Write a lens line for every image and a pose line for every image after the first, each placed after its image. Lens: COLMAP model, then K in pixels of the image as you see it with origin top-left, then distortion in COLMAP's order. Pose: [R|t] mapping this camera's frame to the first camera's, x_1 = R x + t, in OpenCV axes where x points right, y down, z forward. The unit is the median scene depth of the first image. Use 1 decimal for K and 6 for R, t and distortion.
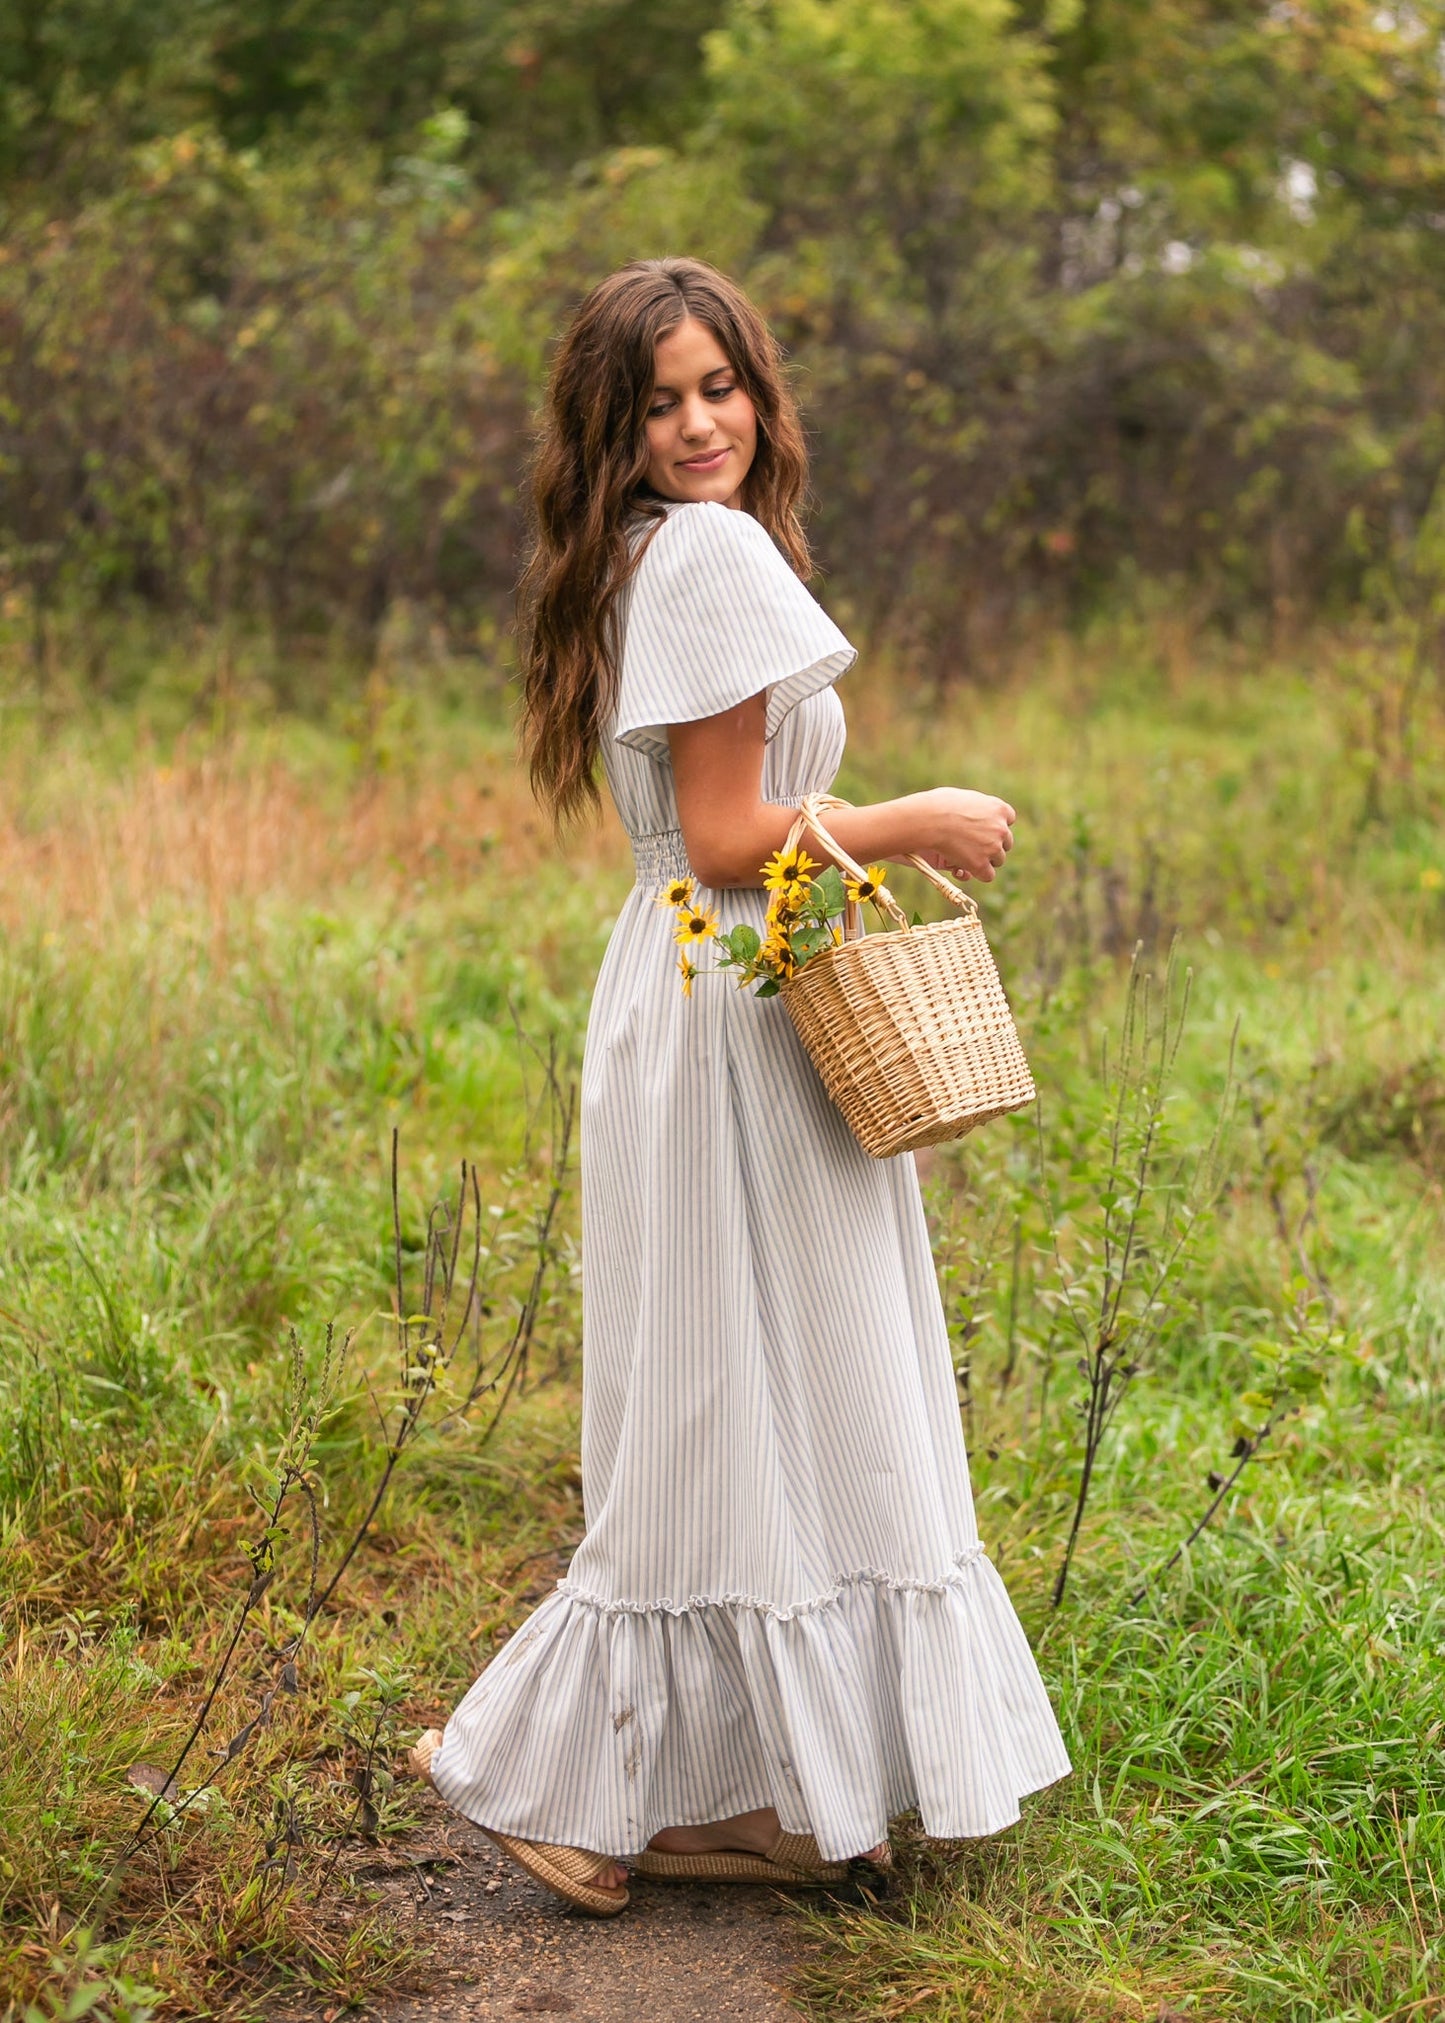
lens RADIAL K [[3543.2, 0, 725.9], [0, 3543.2, 779.0], [0, 0, 1]] dist [-0.098577, 0.041600]
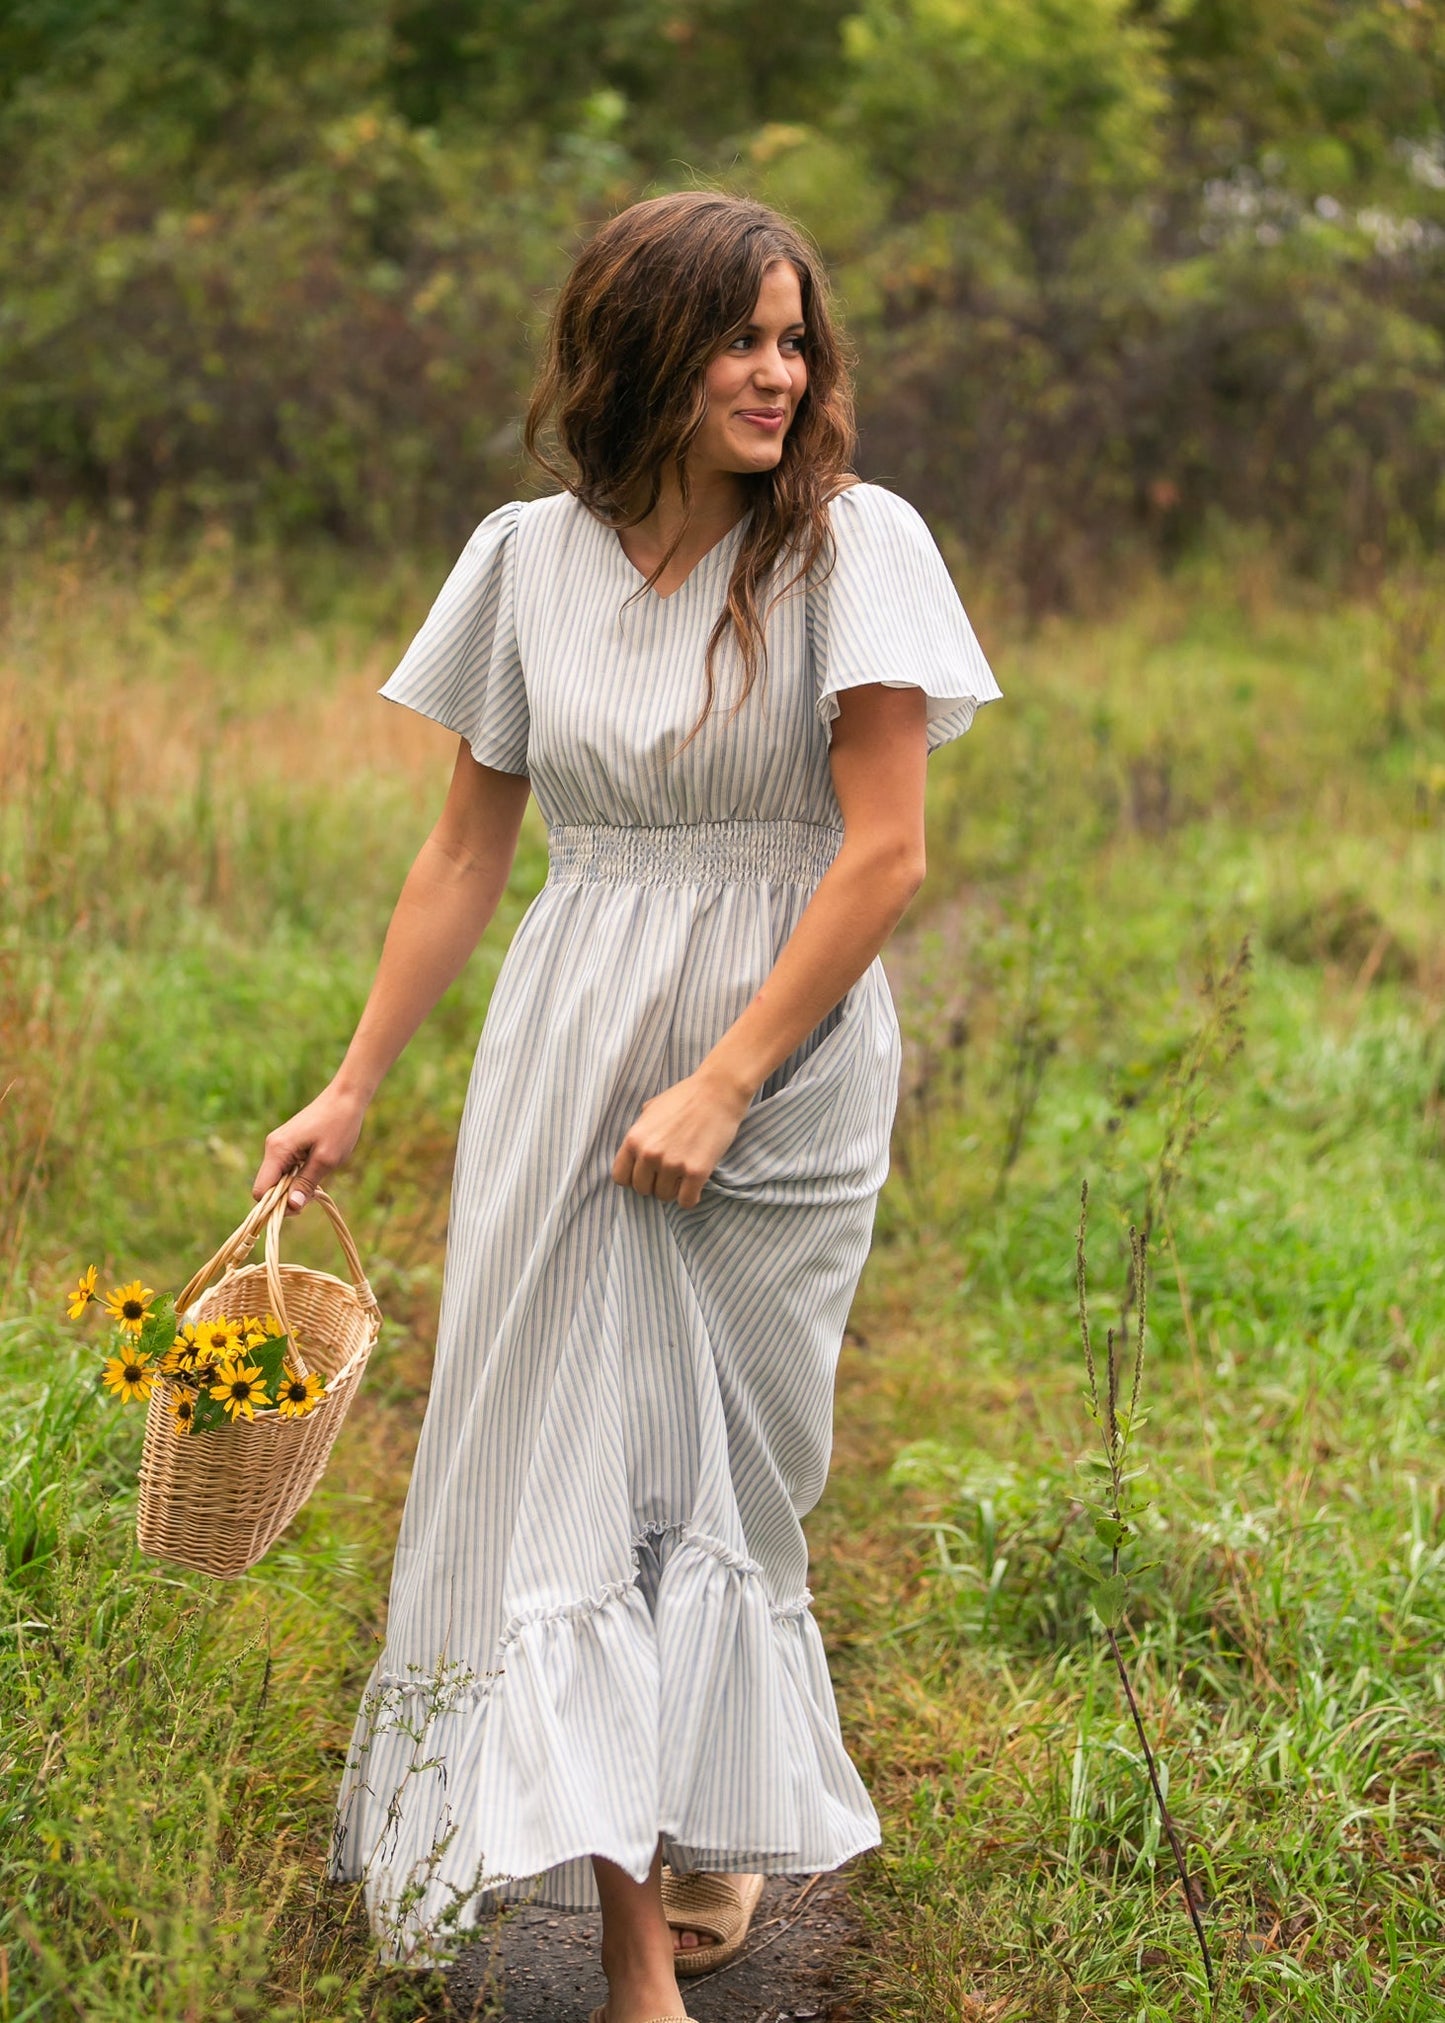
lens RADIAL K [[6691.5, 0, 667.8], [0, 6691.5, 1011.2], [0, 0, 1]] dist [-0.227555, 2.391858]
pose [[0.997215, 0.012882, -0.073457, 0.096871], [-0.012698, 0.999915, 0.002968, 0.089881], [0.073489, -0.002027, 0.997294, -1.077281]]
